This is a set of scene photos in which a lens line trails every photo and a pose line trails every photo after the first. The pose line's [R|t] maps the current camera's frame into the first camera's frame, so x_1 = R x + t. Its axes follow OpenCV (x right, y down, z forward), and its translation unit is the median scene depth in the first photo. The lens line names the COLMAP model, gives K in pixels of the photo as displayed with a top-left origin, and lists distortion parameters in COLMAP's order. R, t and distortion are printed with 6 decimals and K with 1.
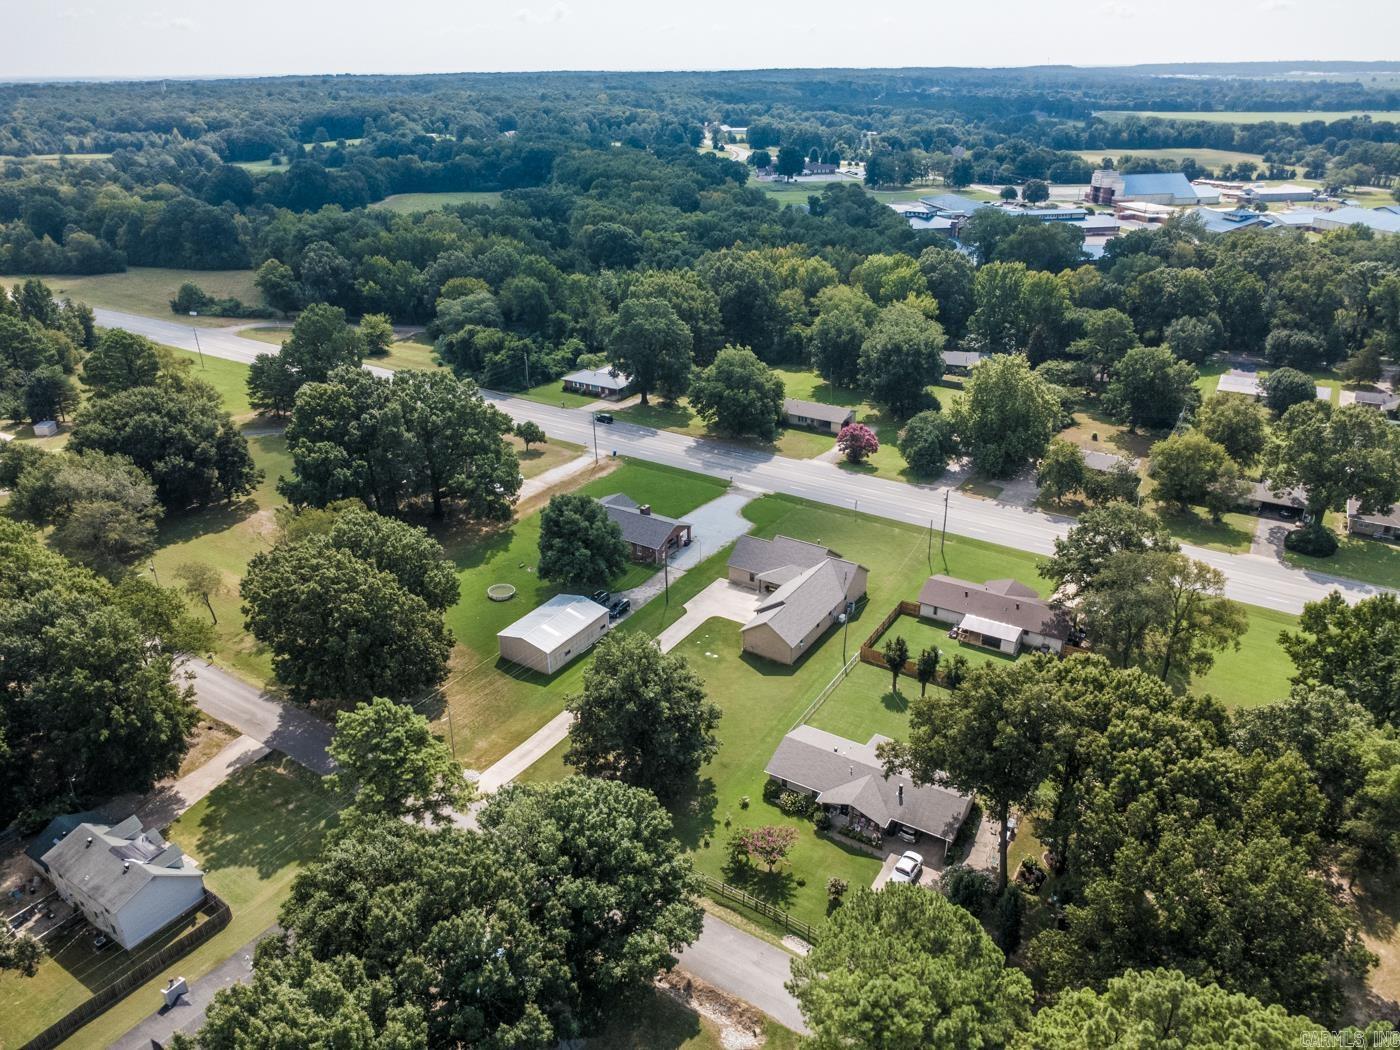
lens RADIAL K [[987.4, 0, 700.0], [0, 987.4, 525.0], [0, 0, 1]] dist [0.007404, 0.002591]
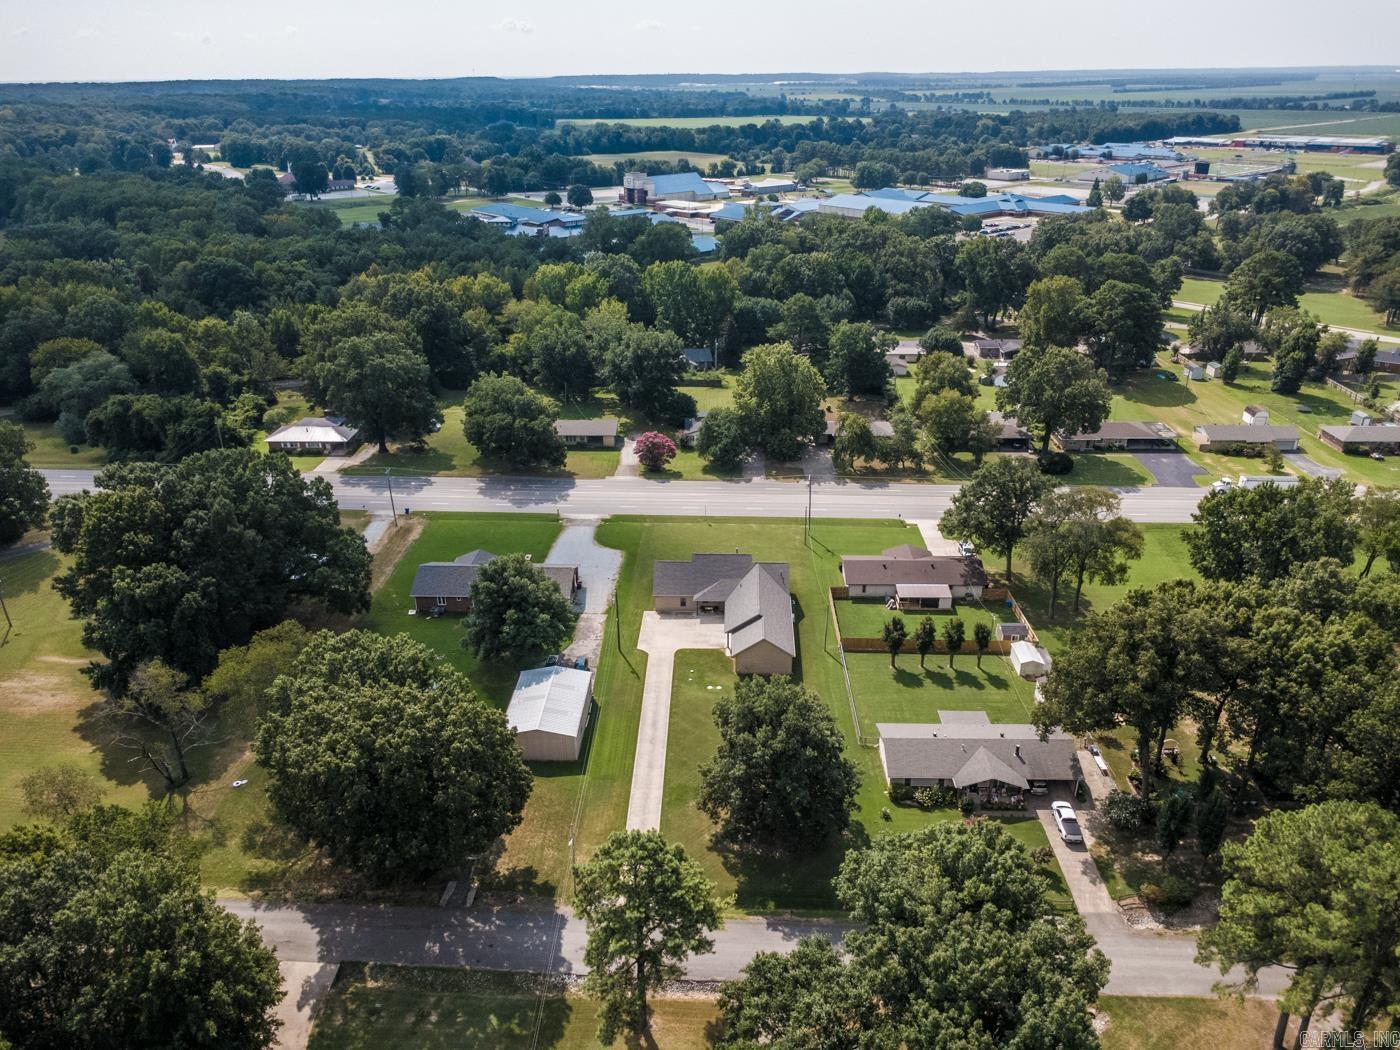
lens RADIAL K [[992.7, 0, 700.0], [0, 992.7, 525.0], [0, 0, 1]] dist [0.005106, 0.003844]
pose [[0.865361, -0.207475, 0.456184, -0.243759], [0.212660, 0.976282, 0.040613, -0.037777], [-0.453791, 0.061867, 0.888958, 0.091793]]
